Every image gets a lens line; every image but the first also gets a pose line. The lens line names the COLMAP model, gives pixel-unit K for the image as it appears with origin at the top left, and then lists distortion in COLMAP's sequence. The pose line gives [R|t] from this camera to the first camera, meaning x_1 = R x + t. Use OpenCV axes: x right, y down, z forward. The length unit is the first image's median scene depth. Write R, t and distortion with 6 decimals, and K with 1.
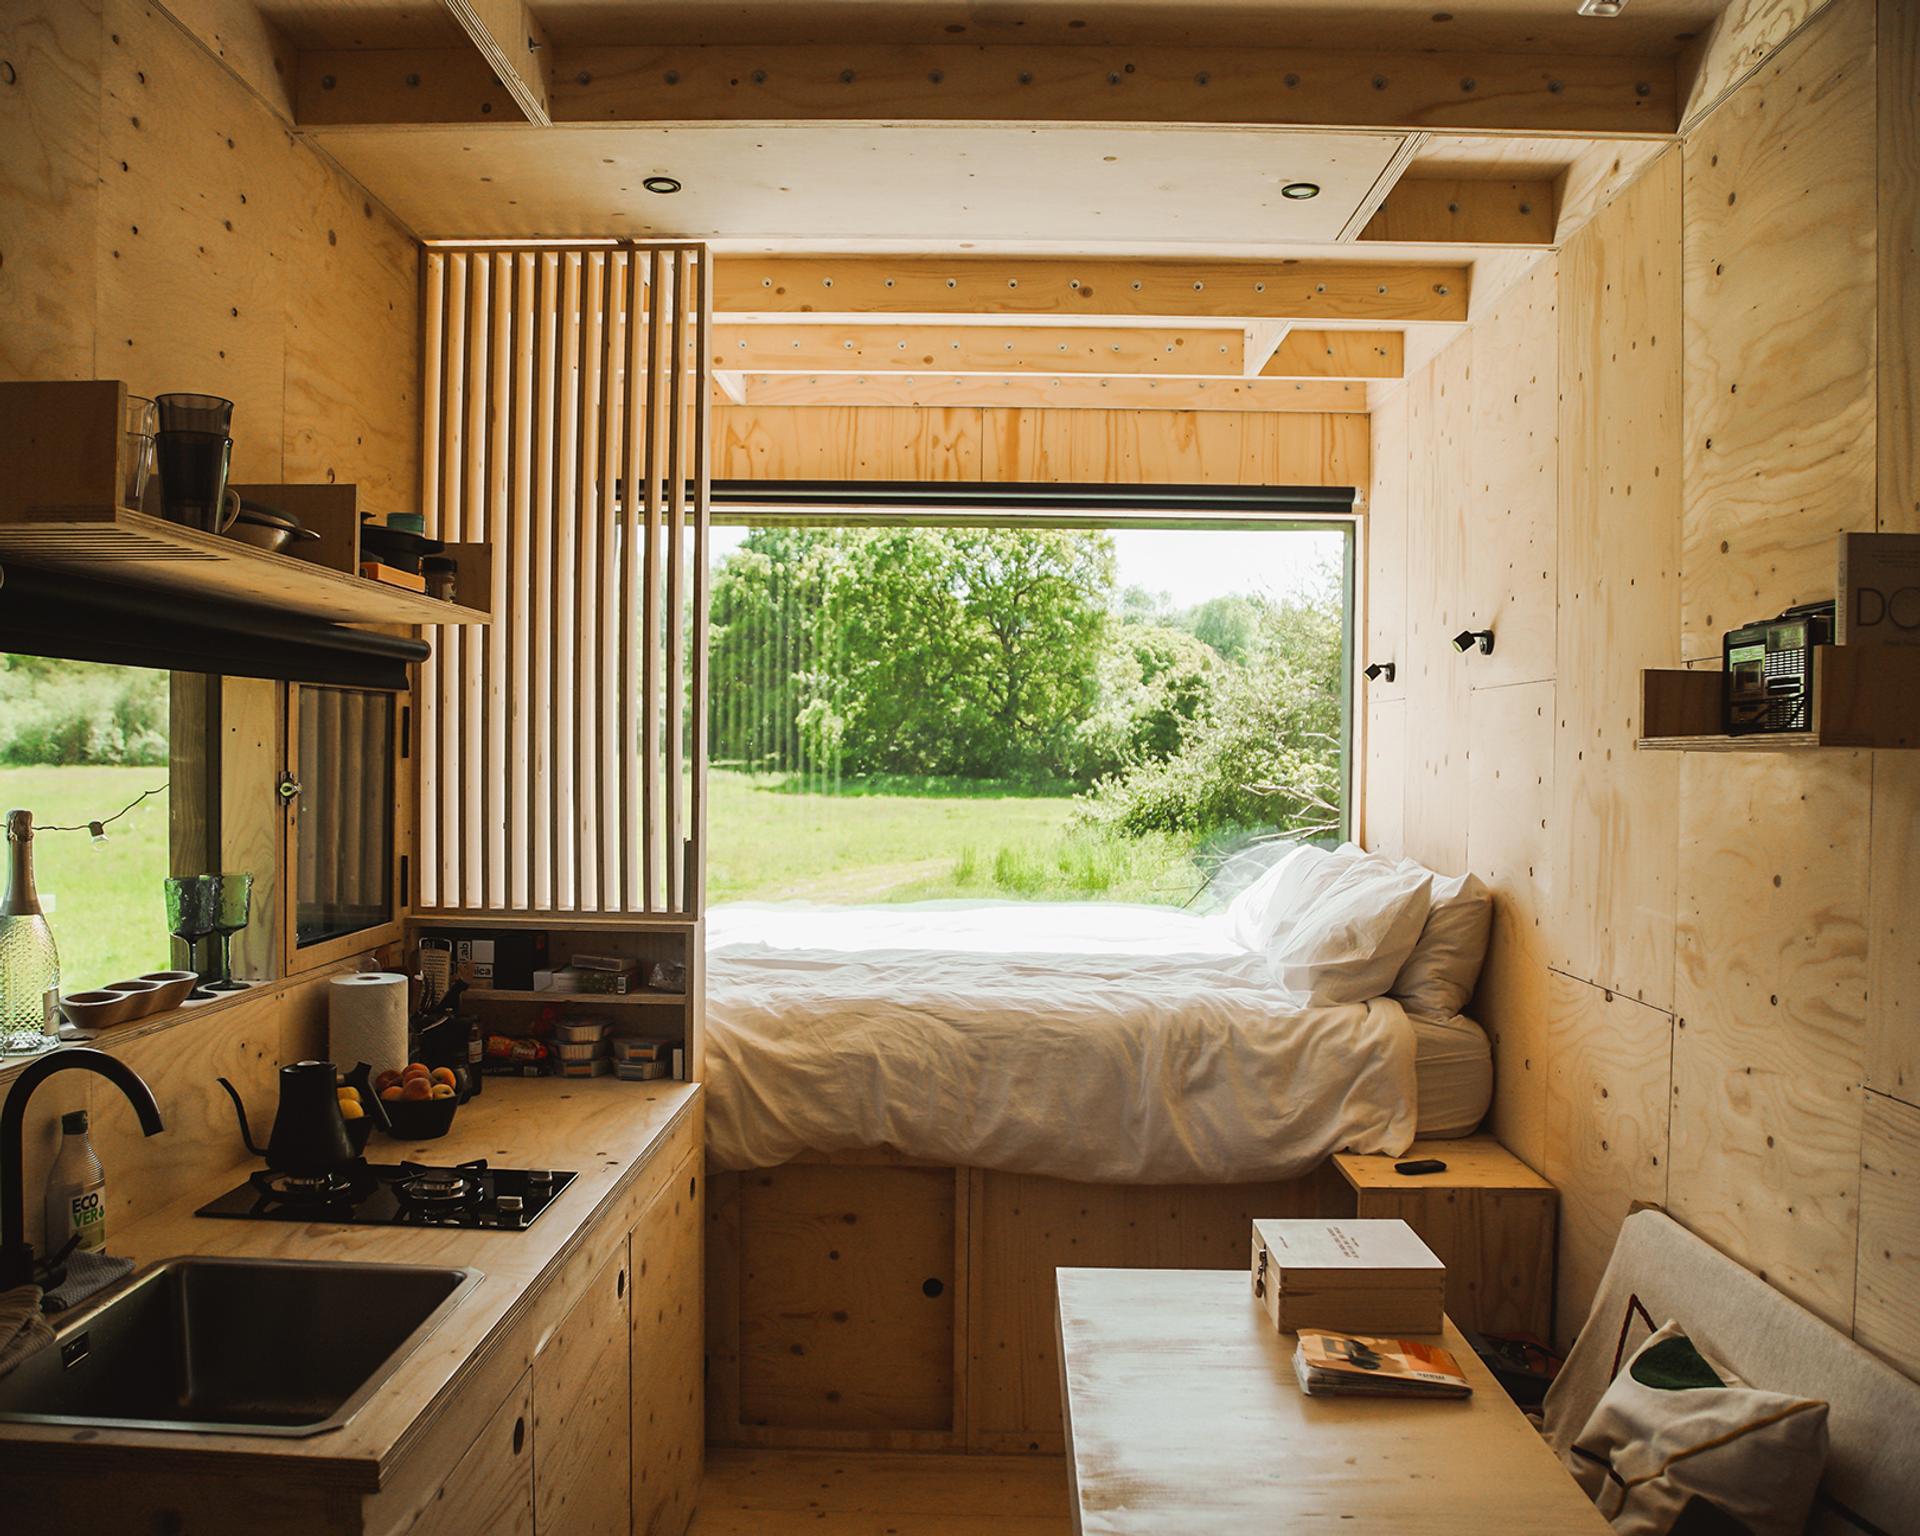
lens RADIAL K [[1593.5, 0, 960.0], [0, 1593.5, 768.0], [0, 0, 1]] dist [-0.093208, 0.001078]
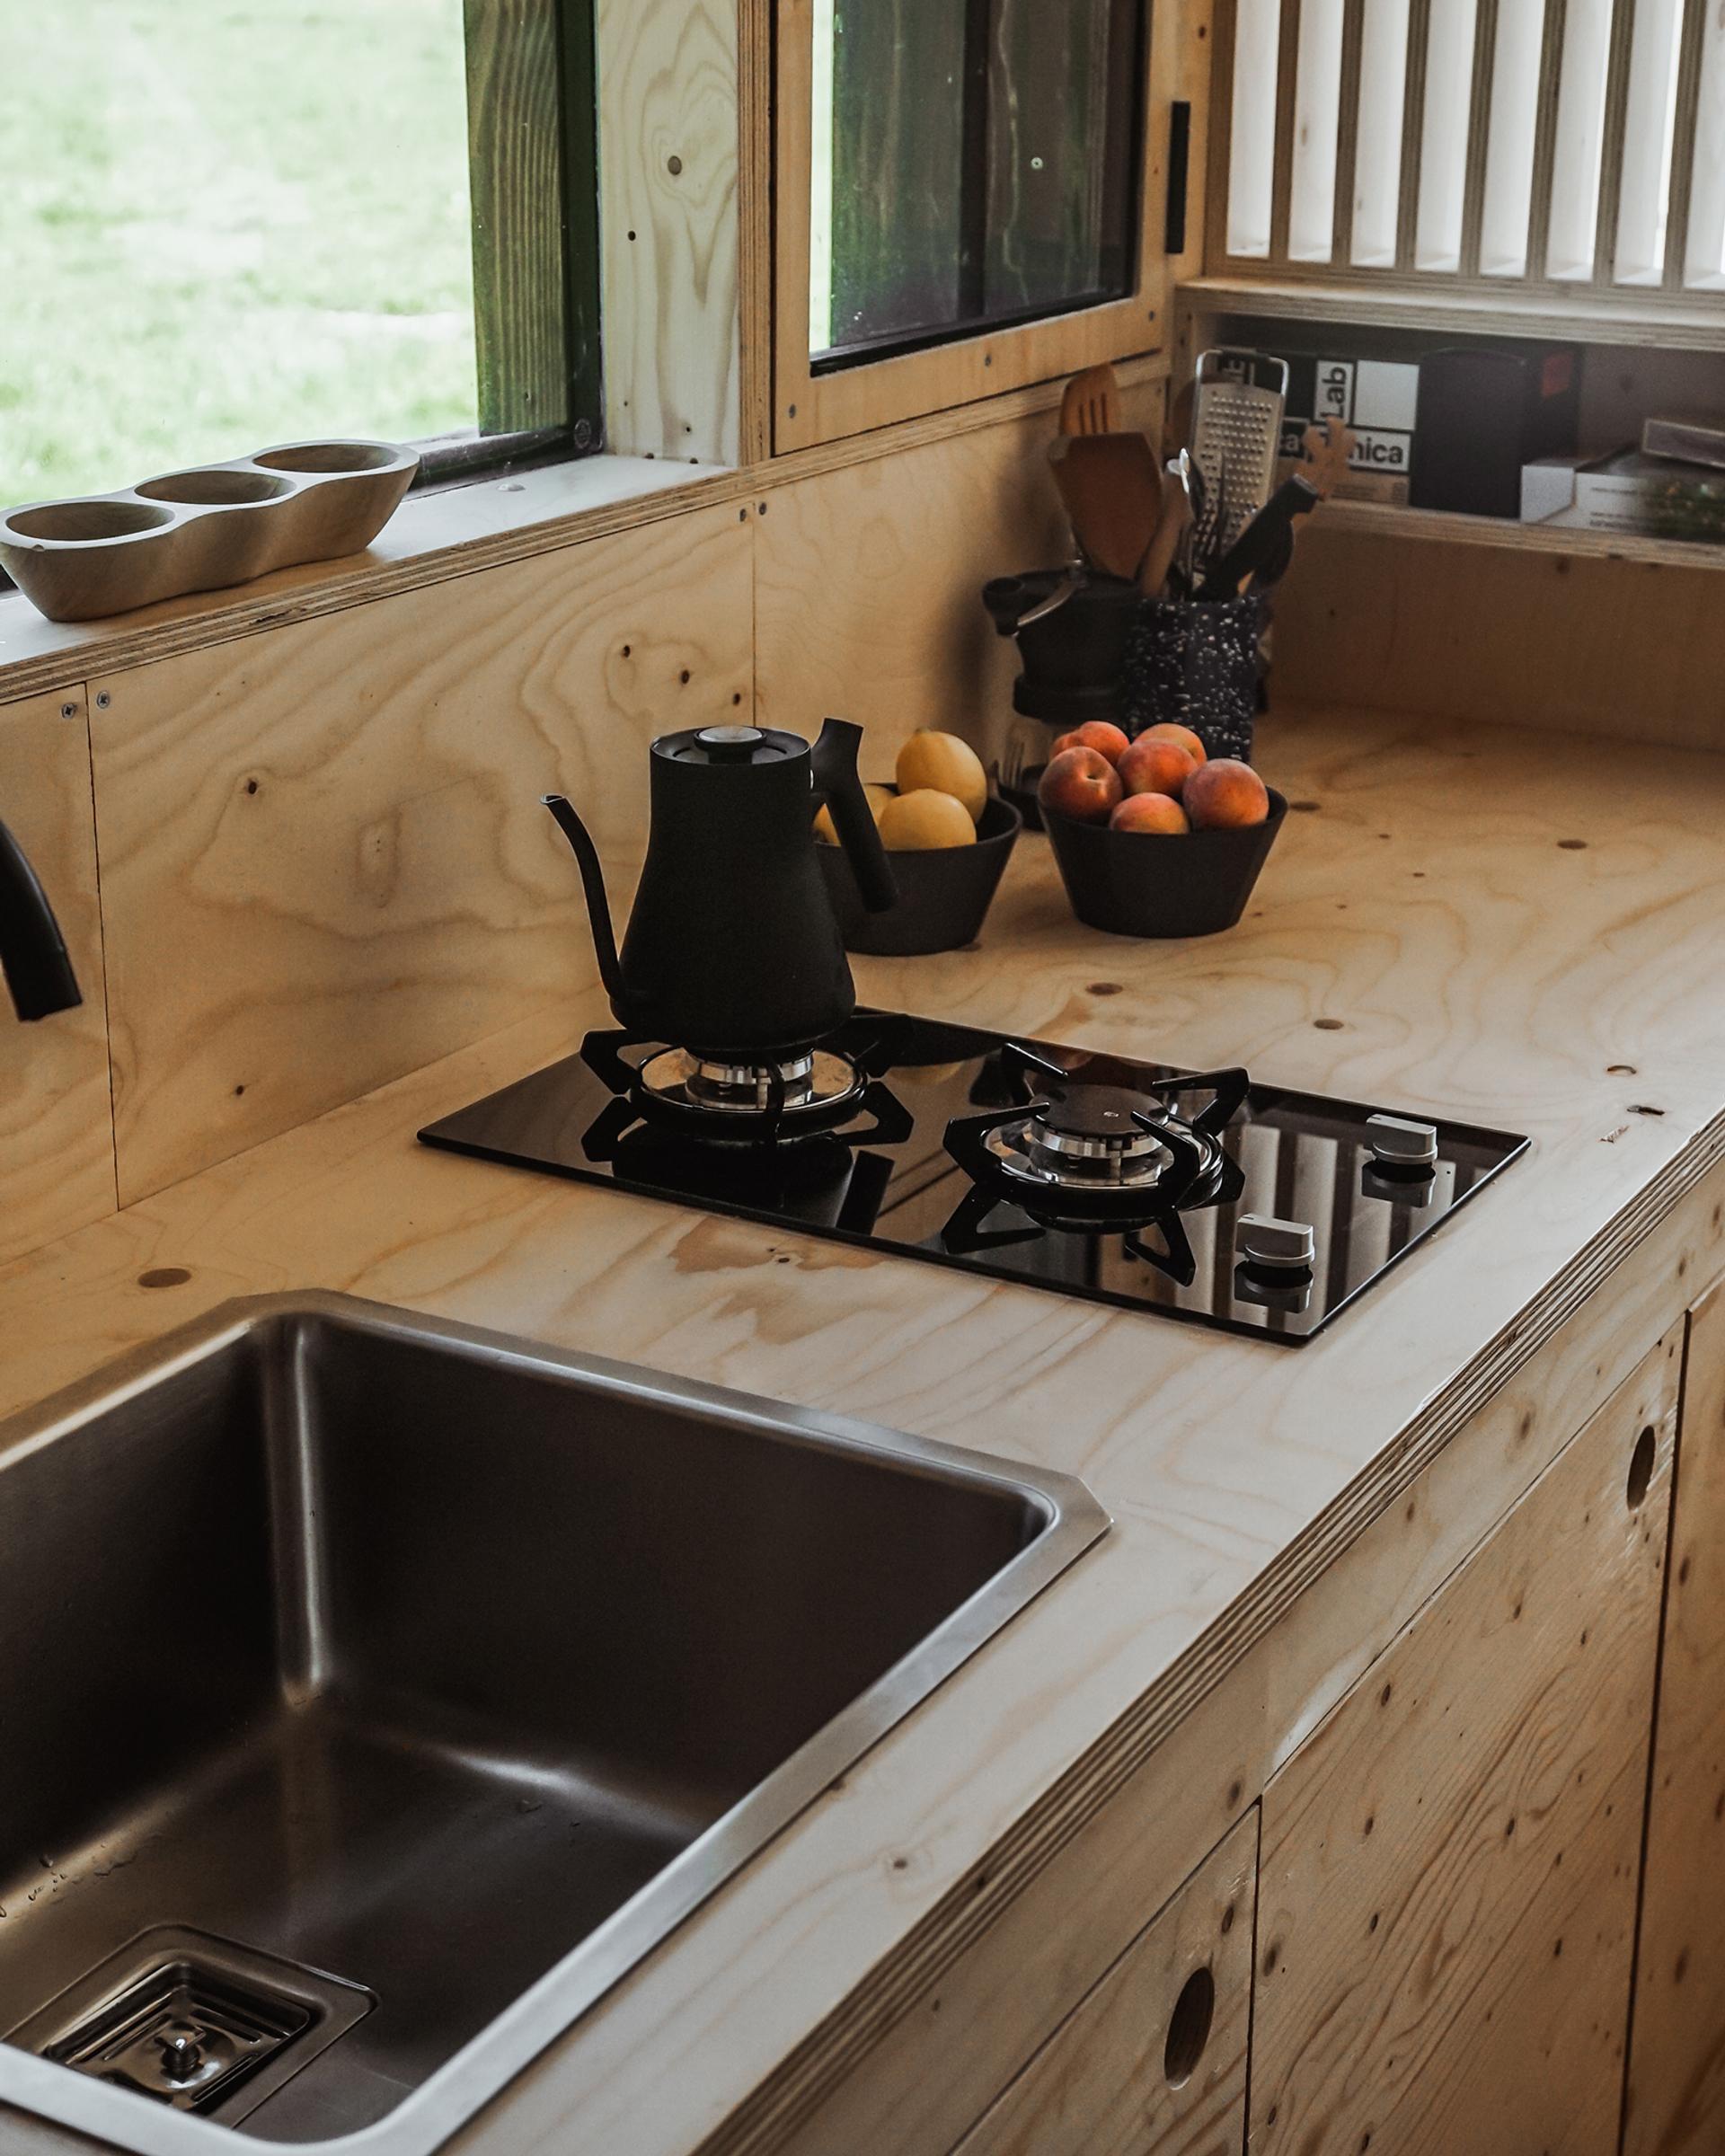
lens RADIAL K [[3589.9, 0, 863.3], [0, 3589.9, 1008.2], [0, 0, 1]] dist [0.046033, 0.220165]
pose [[0.880094, 0.146436, -0.451654, -0.031419], [-0.005938, 0.954572, 0.297922, 0.011705], [0.474762, -0.259518, 0.840982, 0.305954]]
